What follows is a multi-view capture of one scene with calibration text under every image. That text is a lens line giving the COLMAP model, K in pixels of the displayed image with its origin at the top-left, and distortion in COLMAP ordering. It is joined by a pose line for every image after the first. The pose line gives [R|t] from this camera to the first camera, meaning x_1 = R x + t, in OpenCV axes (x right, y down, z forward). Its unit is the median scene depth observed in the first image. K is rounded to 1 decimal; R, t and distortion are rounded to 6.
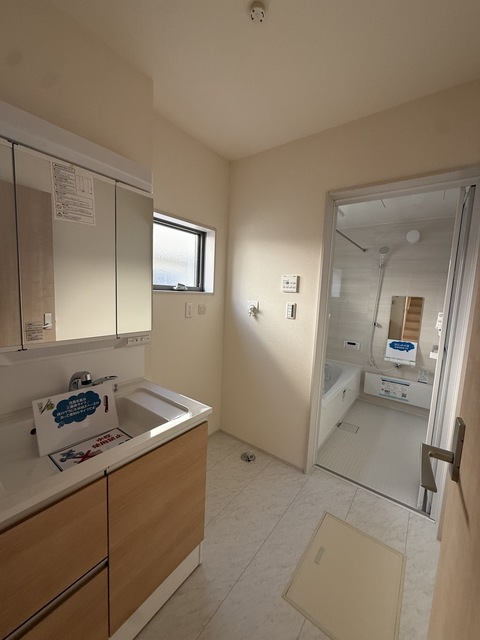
lens RADIAL K [[254.4, 0, 240.0], [0, 254.4, 320.0], [0, 0, 1]] dist [0.001094, 0.000263]
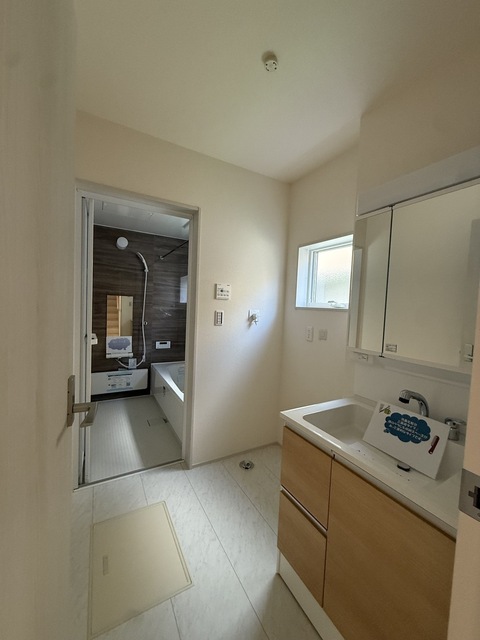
lens RADIAL K [[254.4, 0, 240.0], [0, 254.4, 320.0], [0, 0, 1]] dist [0.001094, 0.000263]
pose [[-0.408936, 0.002076, -0.912561, 0.580088], [-0.141276, 0.987797, 0.065556, -0.054259], [0.901561, 0.155731, -0.403653, 0.777007]]
